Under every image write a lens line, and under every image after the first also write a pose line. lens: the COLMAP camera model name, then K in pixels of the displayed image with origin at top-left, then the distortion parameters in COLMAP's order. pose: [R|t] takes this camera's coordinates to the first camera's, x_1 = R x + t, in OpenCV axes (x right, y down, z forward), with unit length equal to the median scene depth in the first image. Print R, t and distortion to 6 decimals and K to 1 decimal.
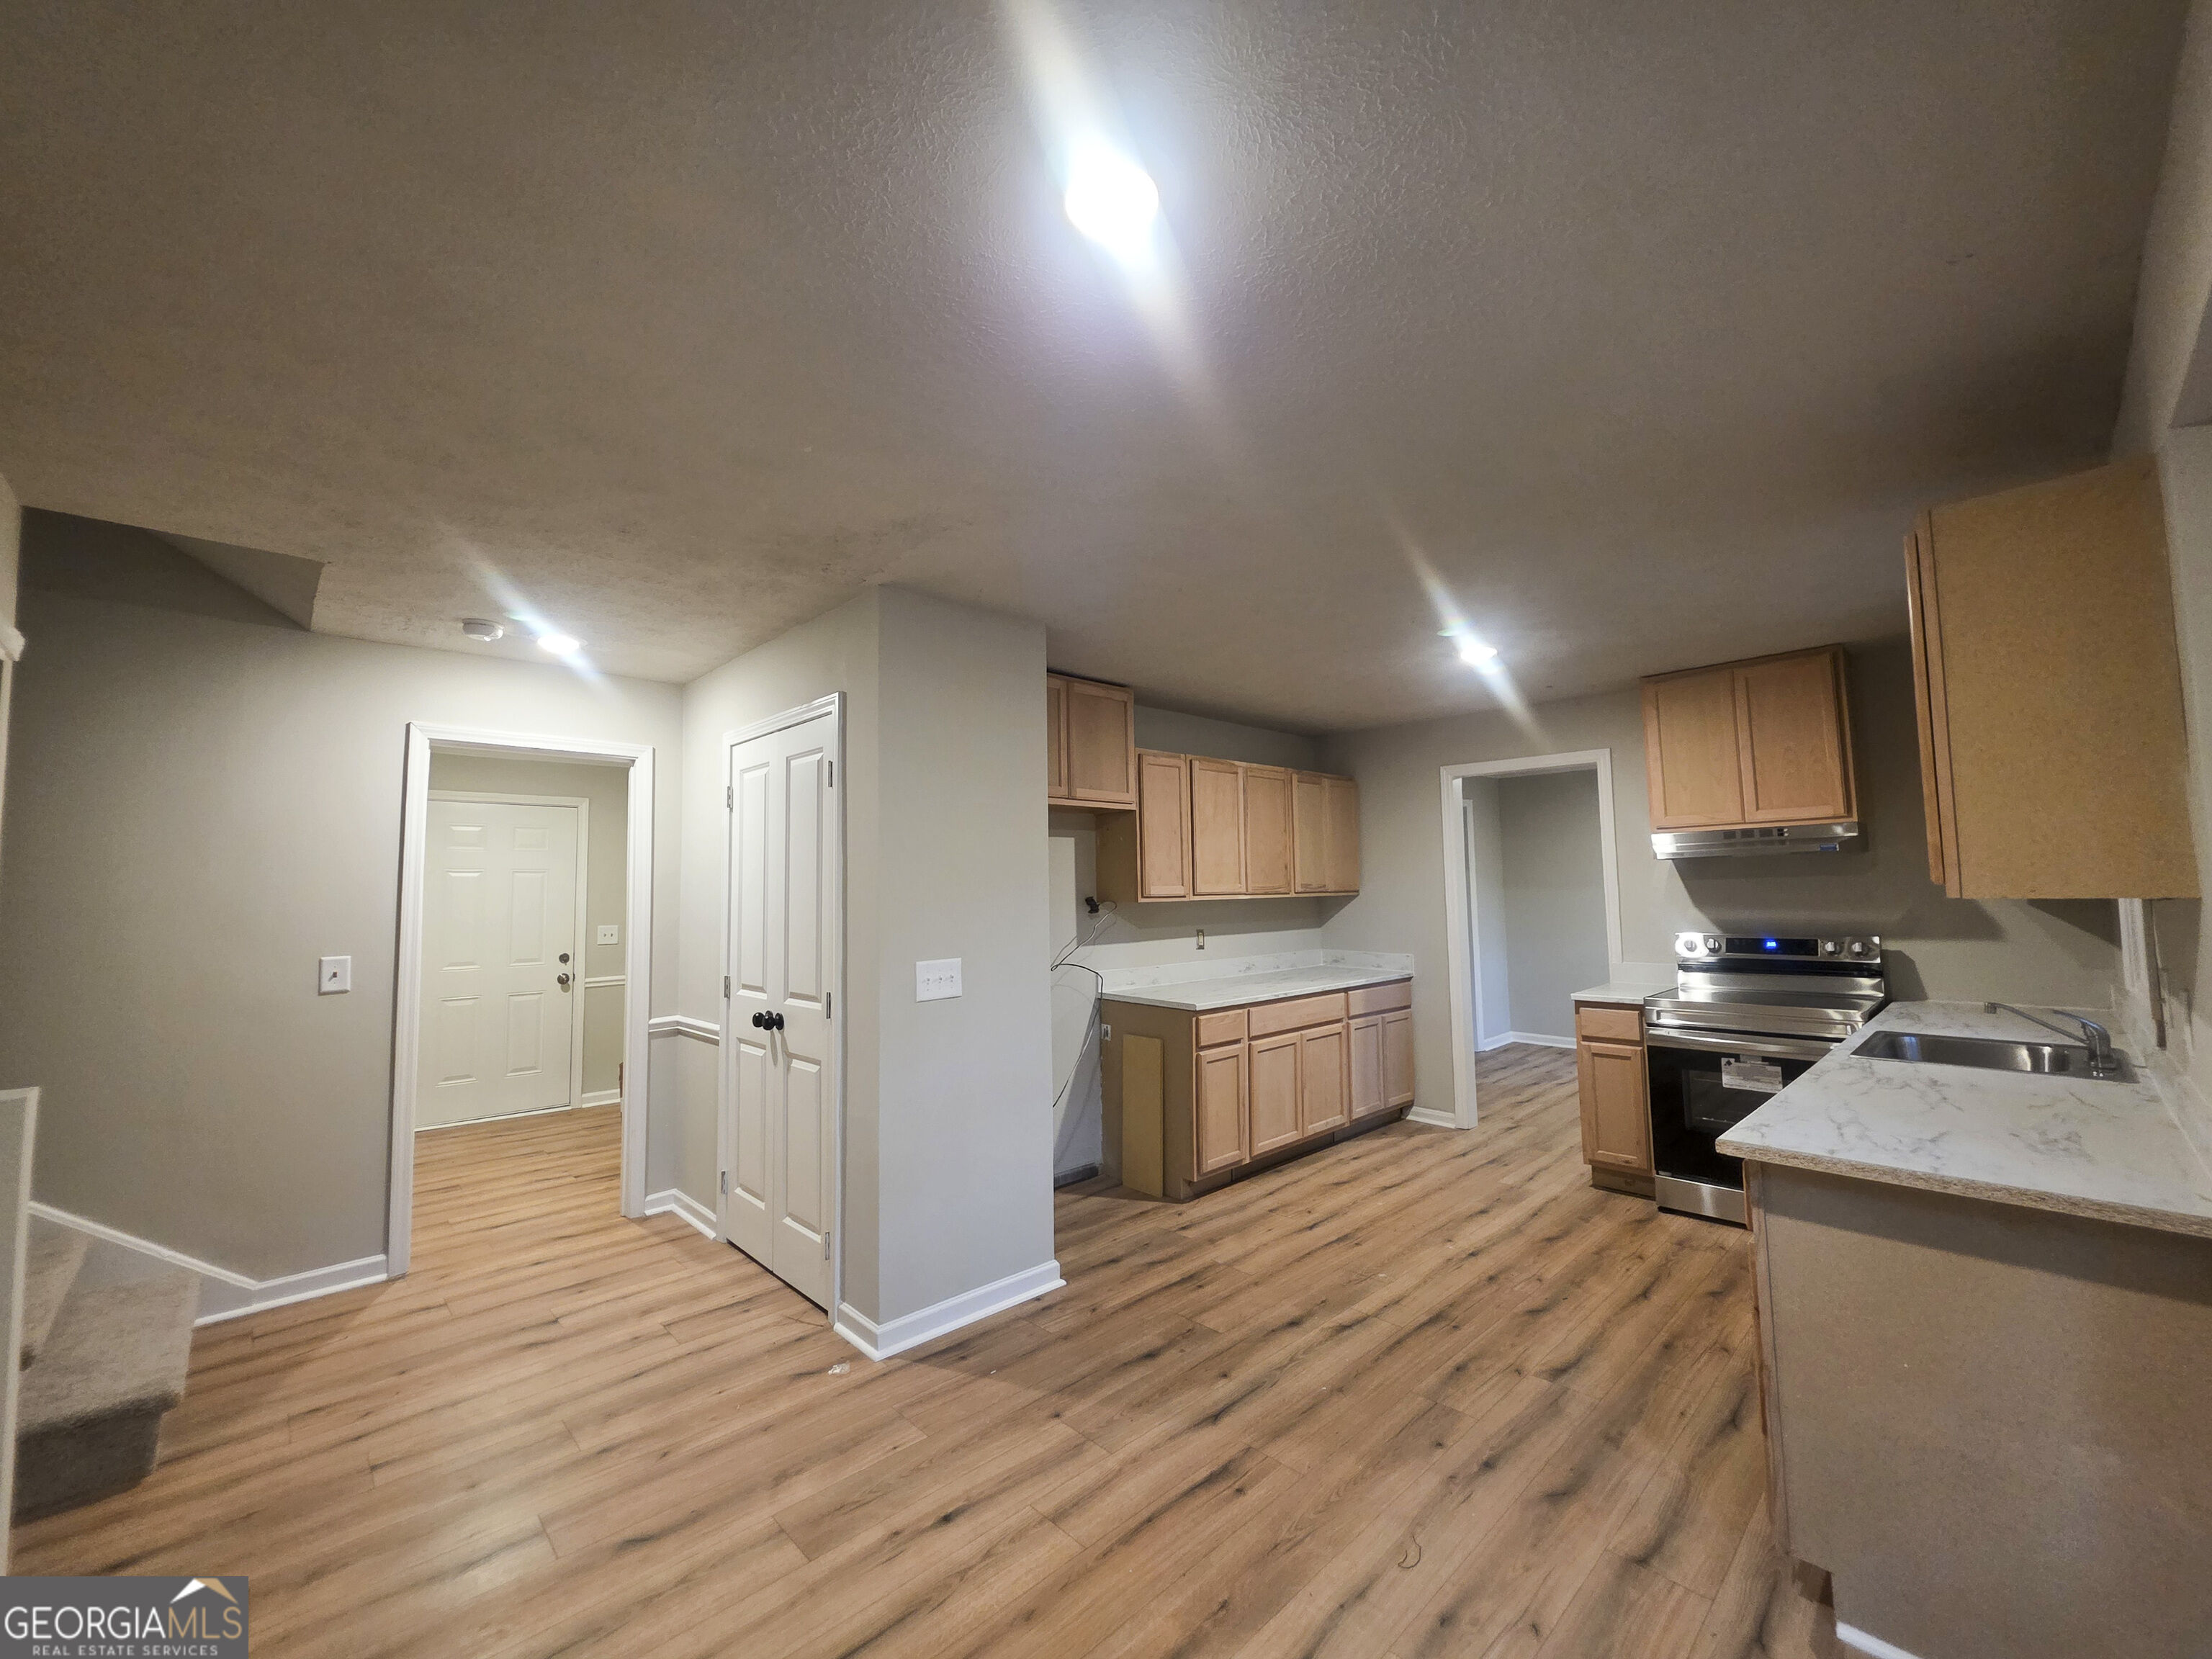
lens RADIAL K [[888.6, 0, 1100.8], [0, 888.6, 828.8], [0, 0, 1]] dist [0.001148, -0.000306]
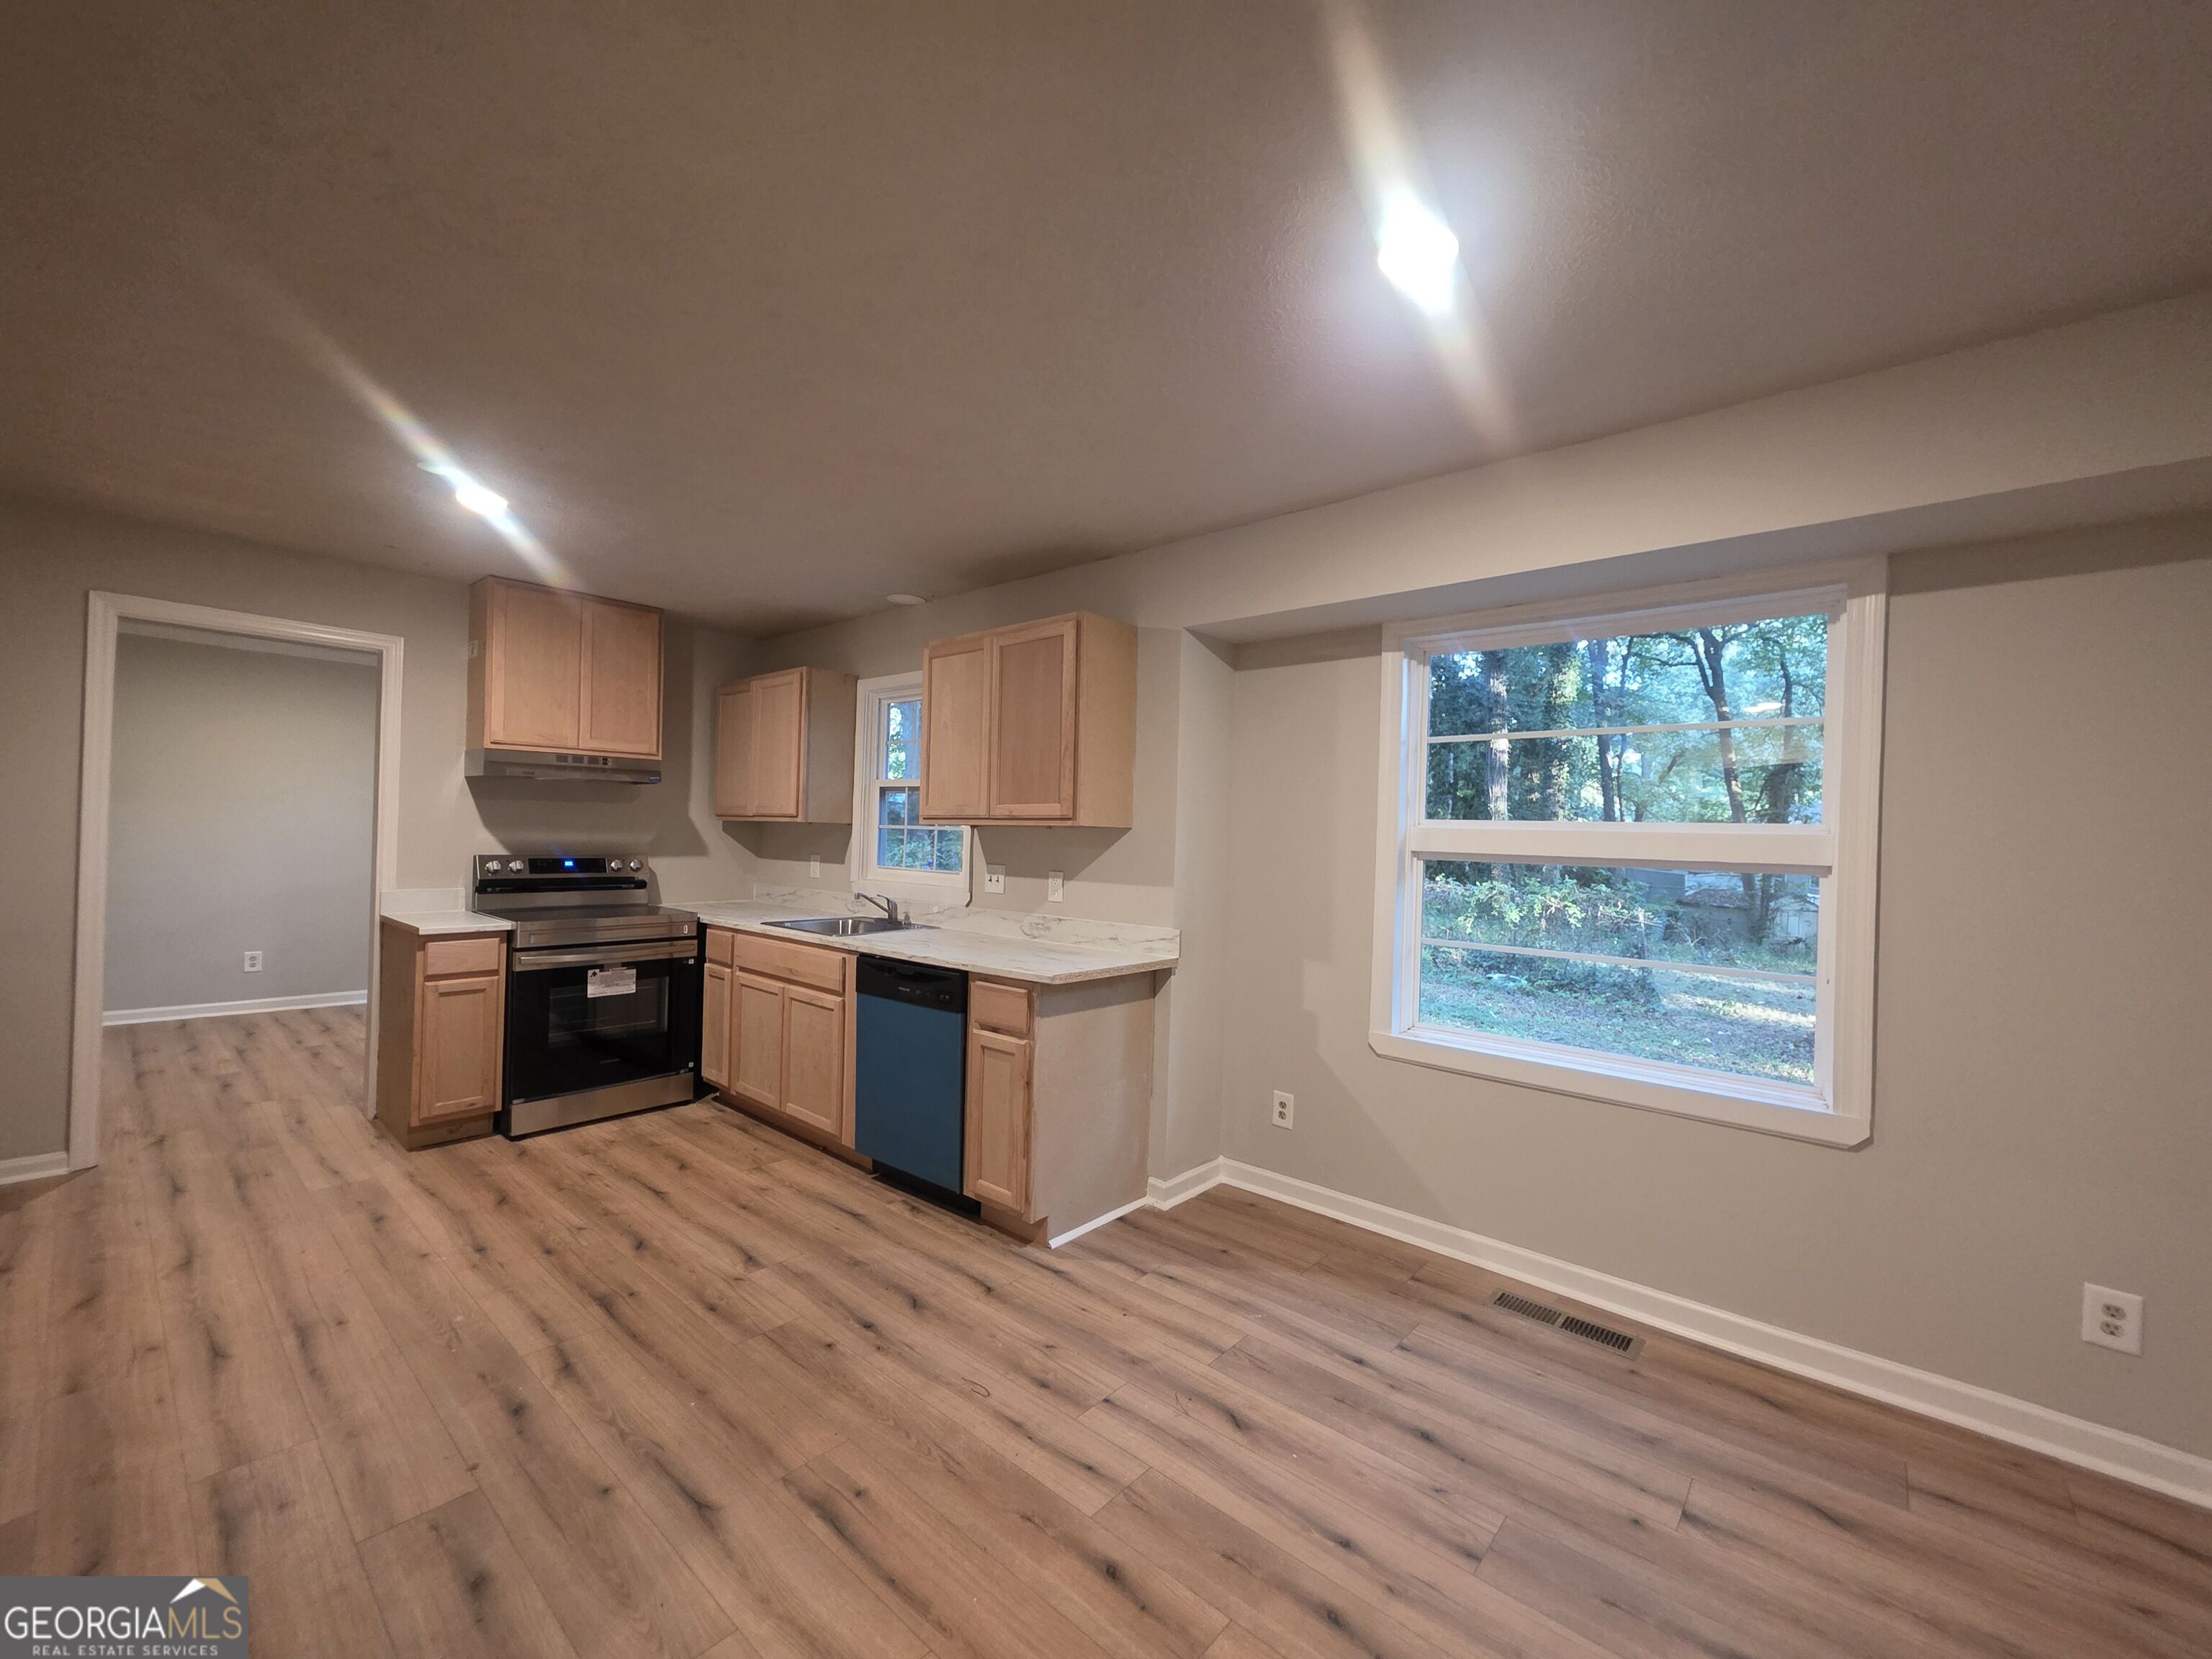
lens RADIAL K [[888.6, 0, 1100.8], [0, 888.6, 828.8], [0, 0, 1]] dist [0.001148, -0.000306]
pose [[-0.090889, 0.020467, 0.995651, -0.423985], [-0.098864, 0.994664, -0.029472, 0.064327], [-0.990942, -0.101113, -0.088380, 0.528876]]
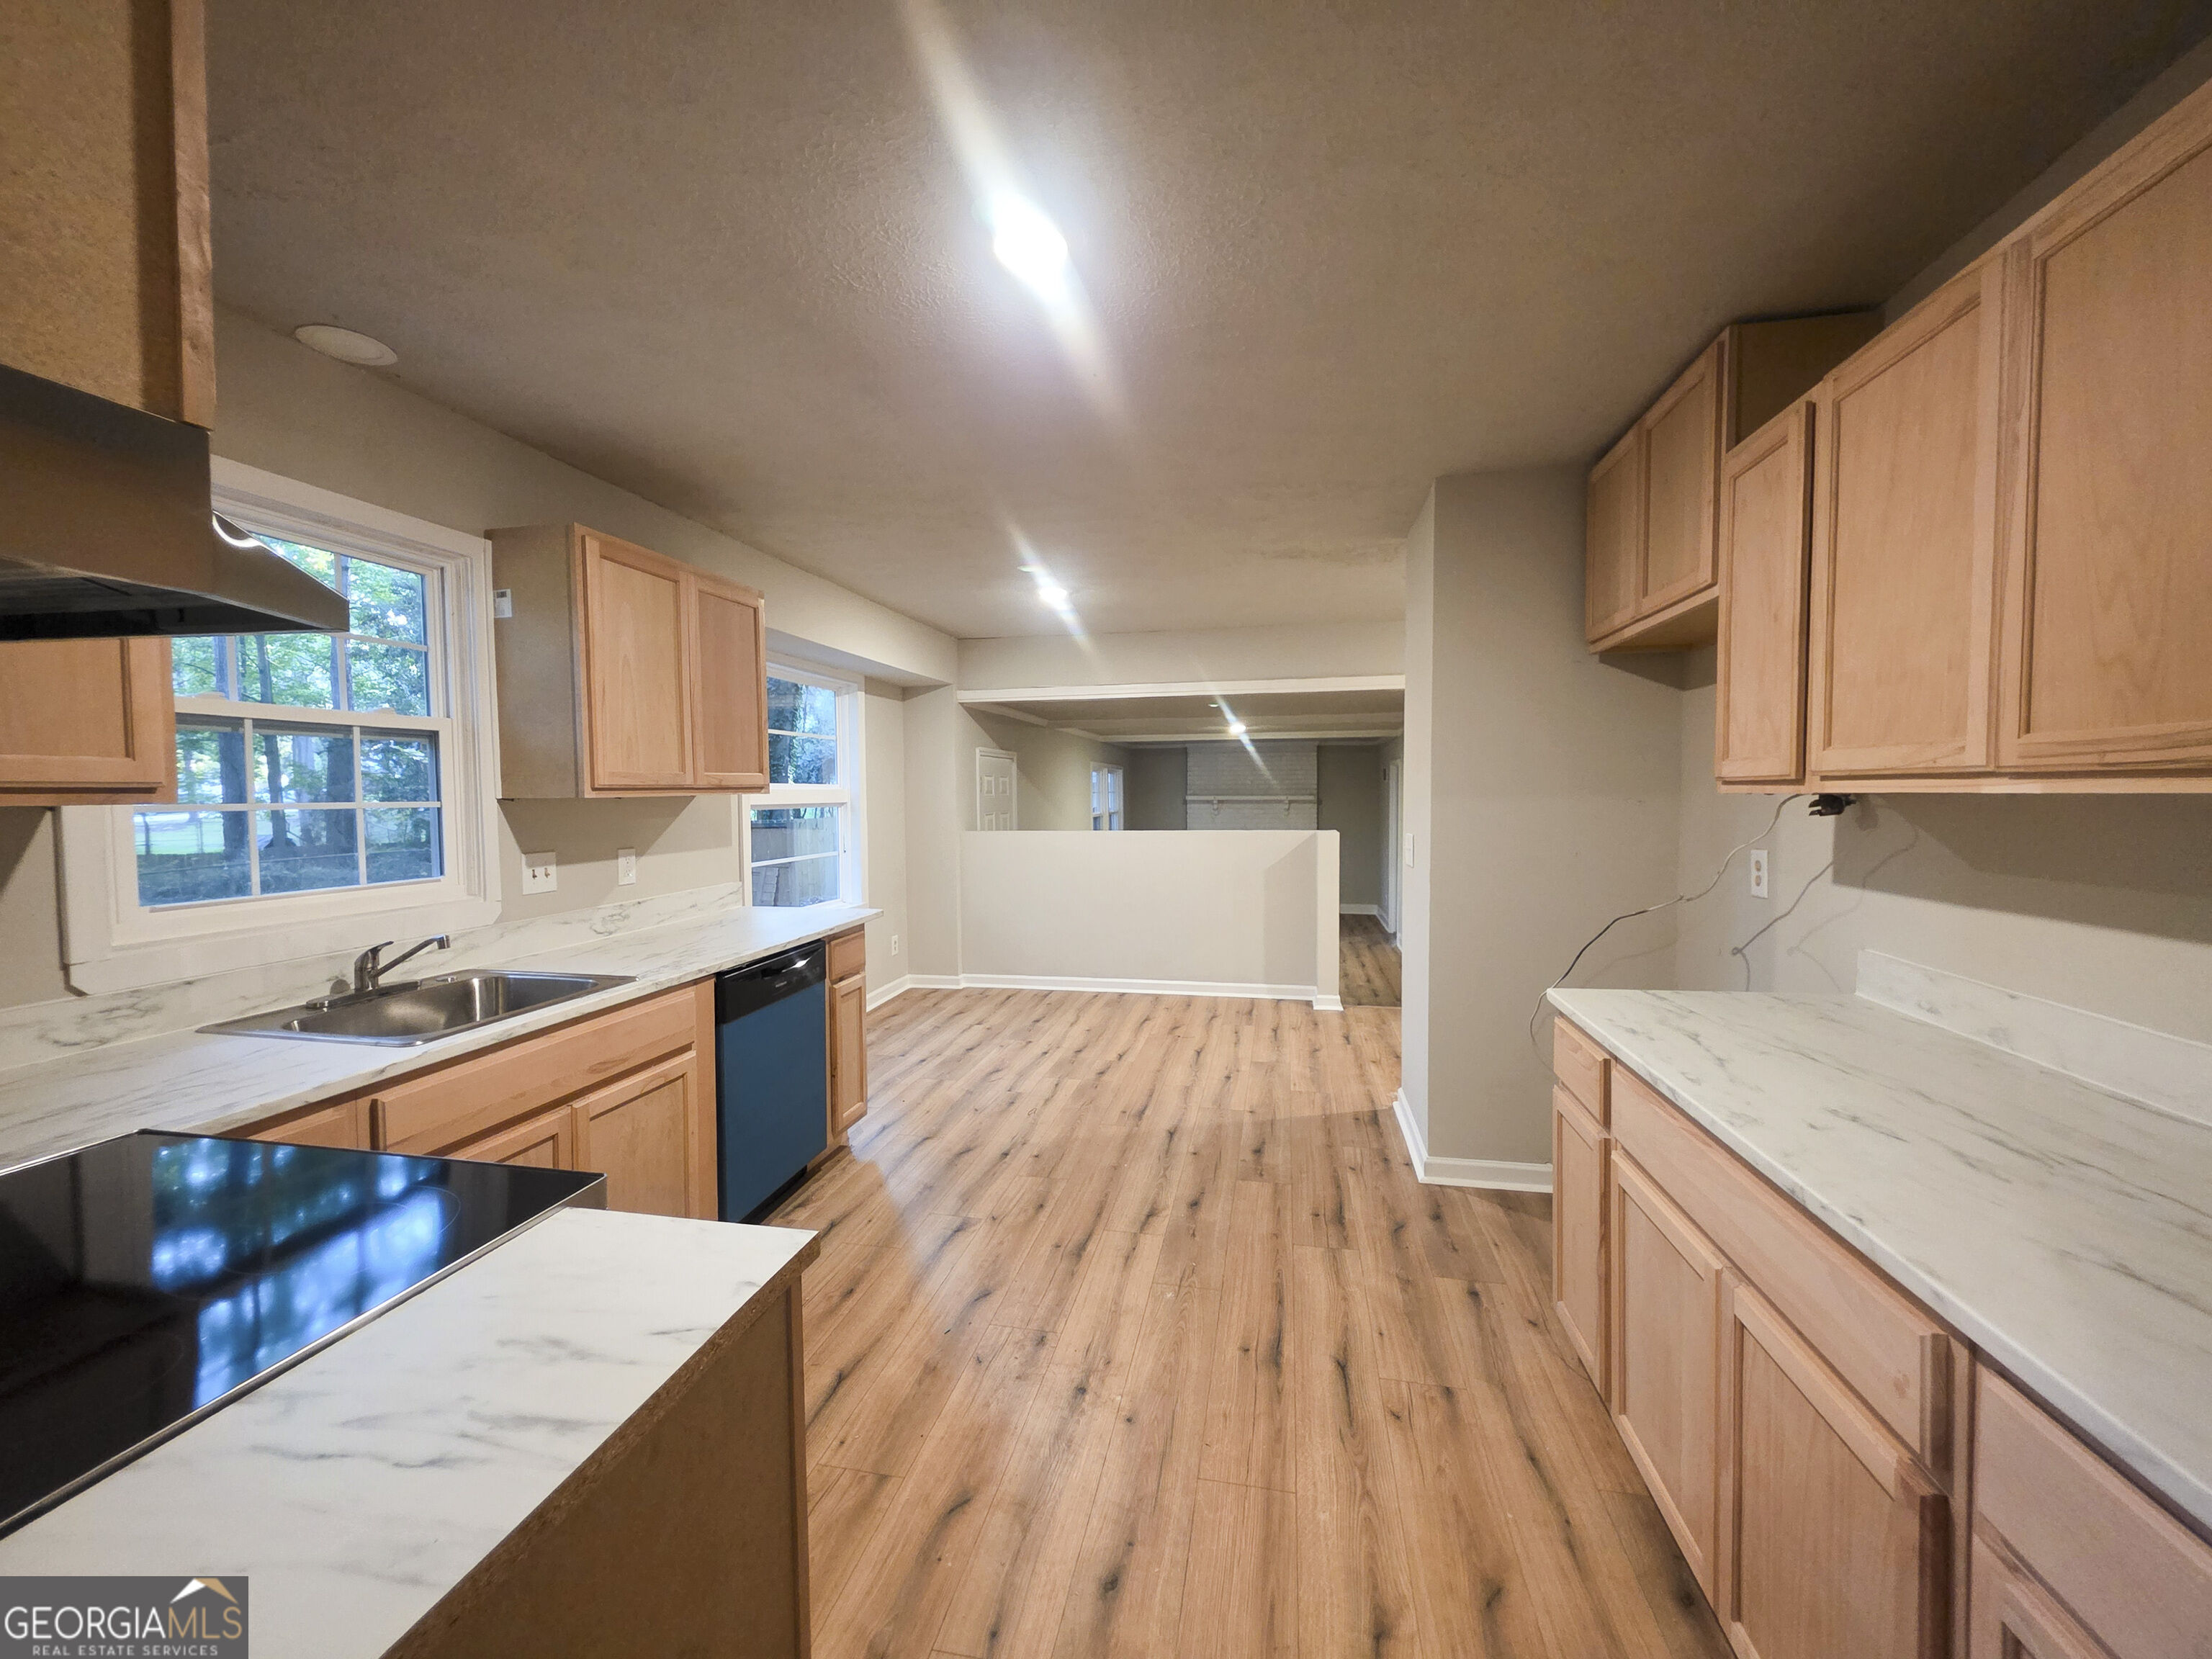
lens RADIAL K [[888.6, 0, 1100.8], [0, 888.6, 828.8], [0, 0, 1]] dist [0.001148, -0.000306]
pose [[-0.822430, 0.044376, -0.567133, 0.698348], [0.059408, 0.998201, -0.008044, 0.102819], [0.565756, -0.040308, -0.823587, 1.450216]]
